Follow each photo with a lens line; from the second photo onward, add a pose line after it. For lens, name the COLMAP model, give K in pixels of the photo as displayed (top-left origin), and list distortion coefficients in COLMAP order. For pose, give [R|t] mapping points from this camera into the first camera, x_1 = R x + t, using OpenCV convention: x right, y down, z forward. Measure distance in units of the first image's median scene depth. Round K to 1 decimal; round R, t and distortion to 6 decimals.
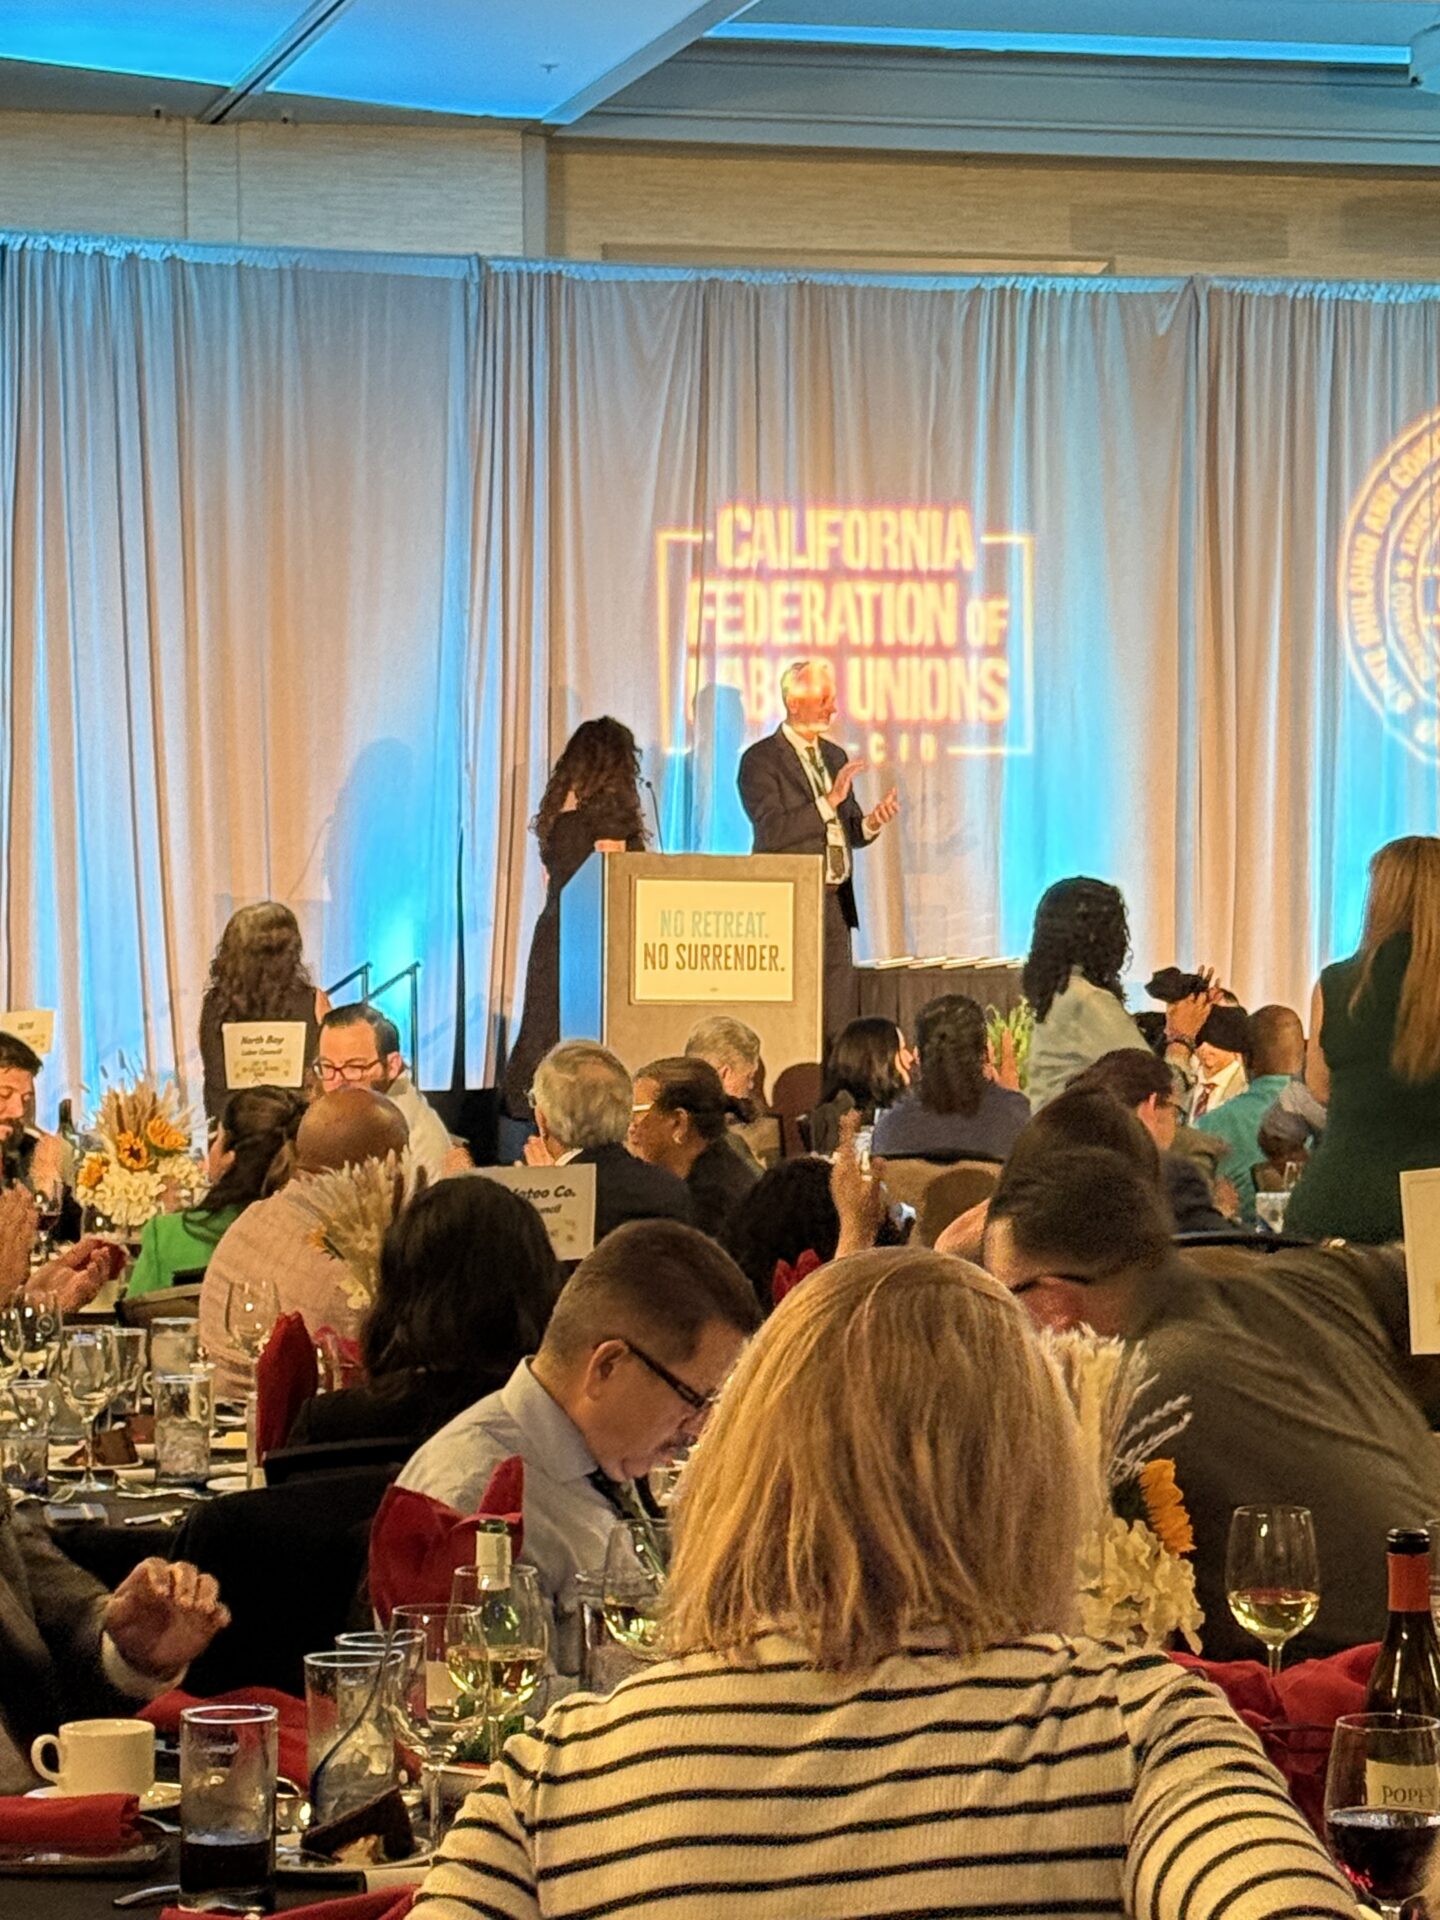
lens RADIAL K [[4994.6, 0, 715.5], [0, 4994.6, 948.2], [0, 0, 1]] dist [0.106730, 0.000000]
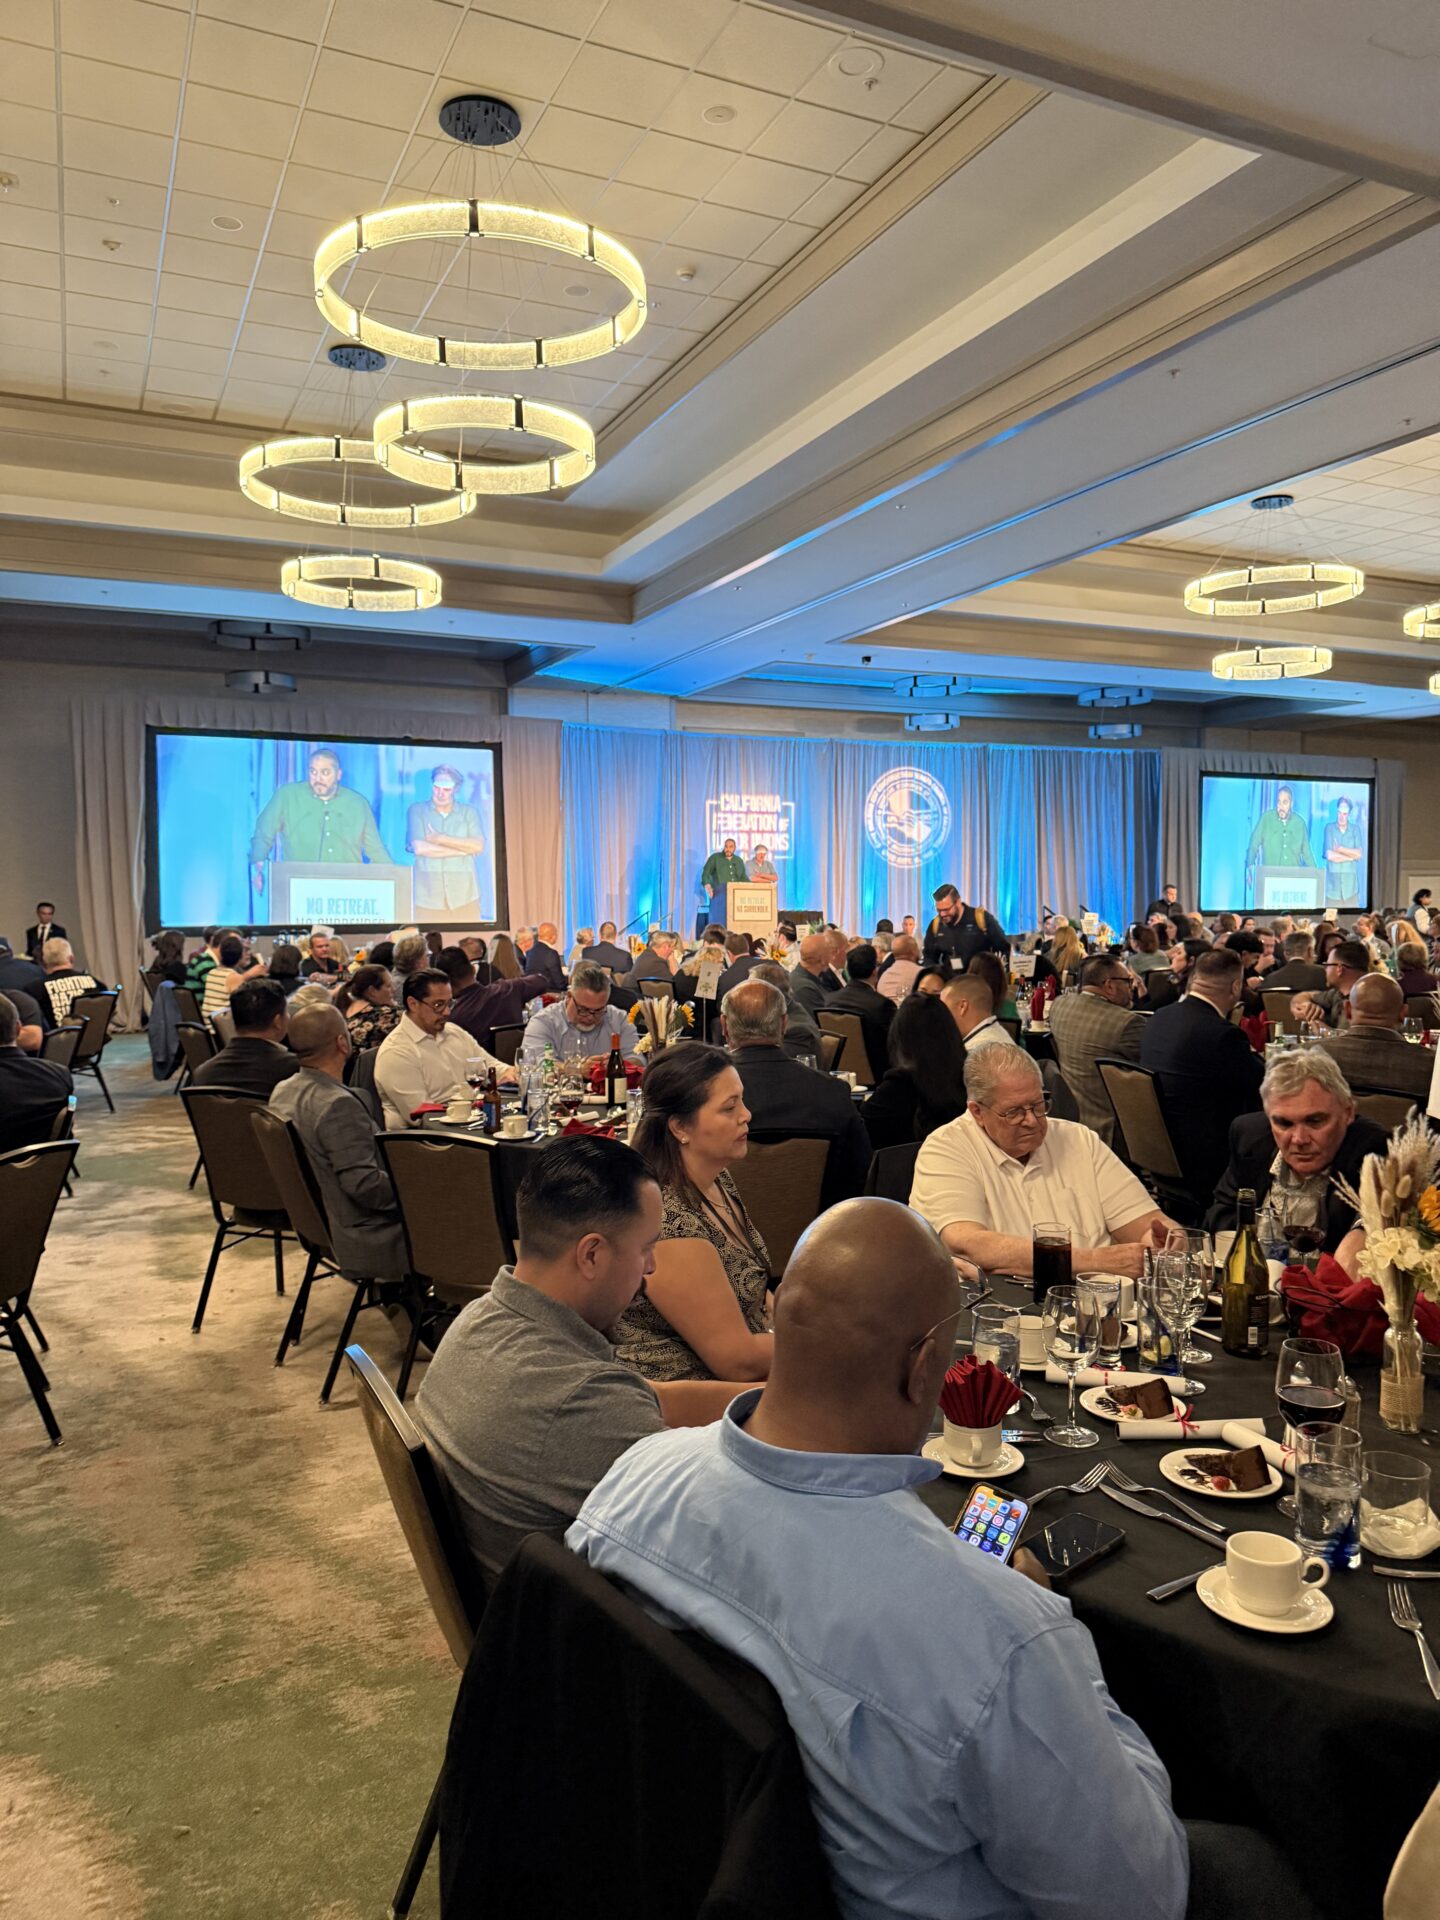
lens RADIAL K [[1357.4, 0, 726.1], [0, 1357.4, 955.4], [0, 0, 1]] dist [0.092160, -0.001061]
pose [[0.983870, -0.008920, 0.178662, -0.186350], [0.002694, 0.999382, 0.035061, 0.000658], [-0.178864, -0.034014, 0.983286, -0.057572]]
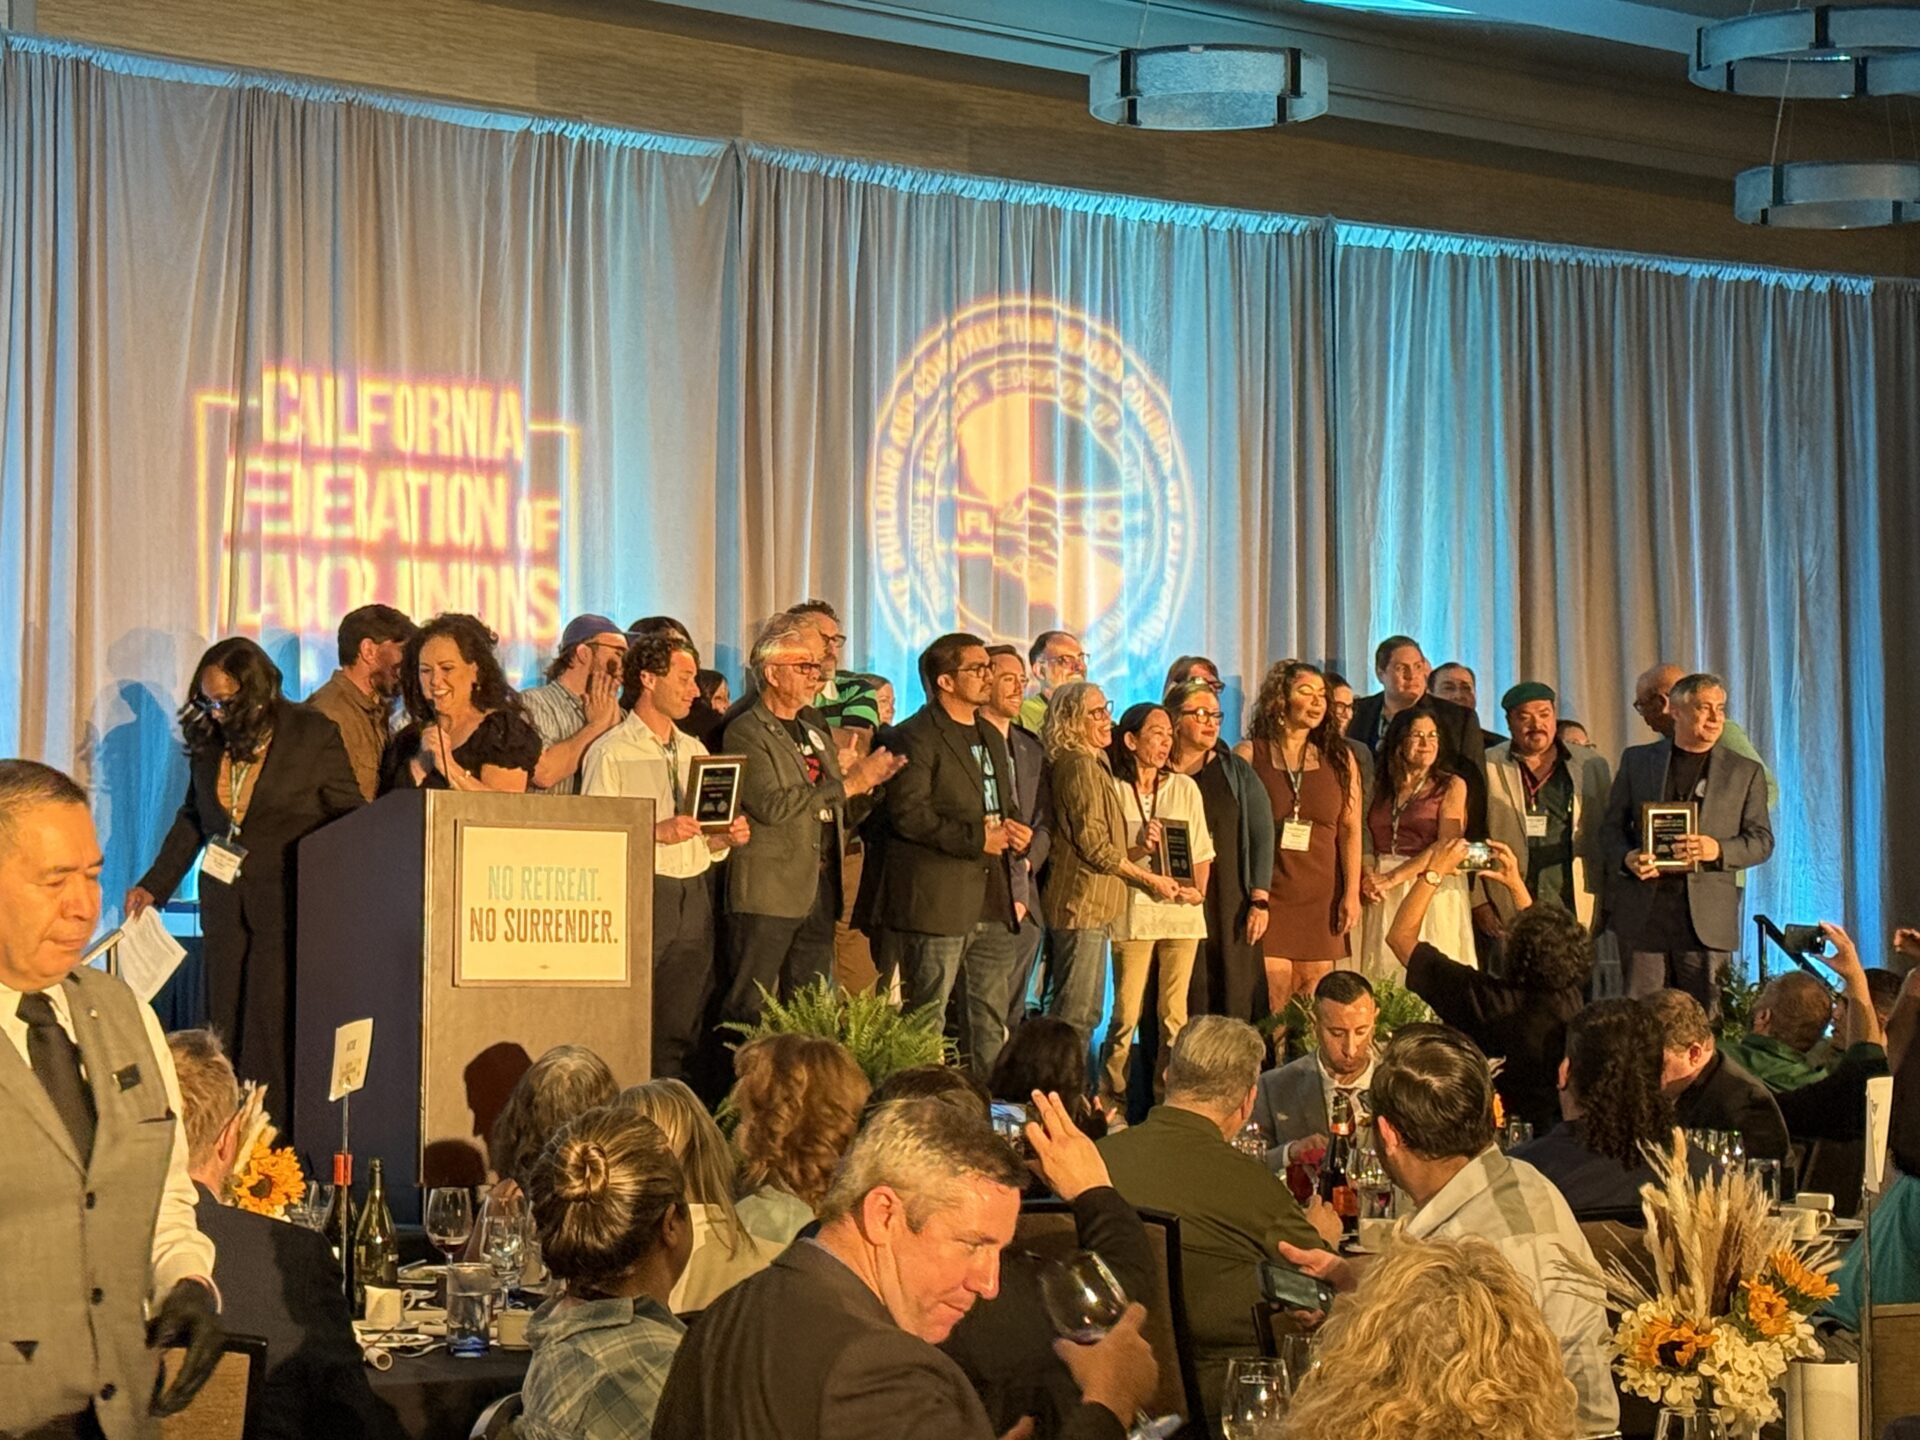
lens RADIAL K [[4442.9, 0, 969.4], [0, 4442.9, 731.2], [0, 0, 1]] dist [0.199482, 0.000000]
pose [[0.891139, 0.023782, 0.453107, -0.223928], [-0.008278, 0.999311, -0.036170, -0.003419], [-0.453655, 0.028481, 0.890722, 0.296583]]
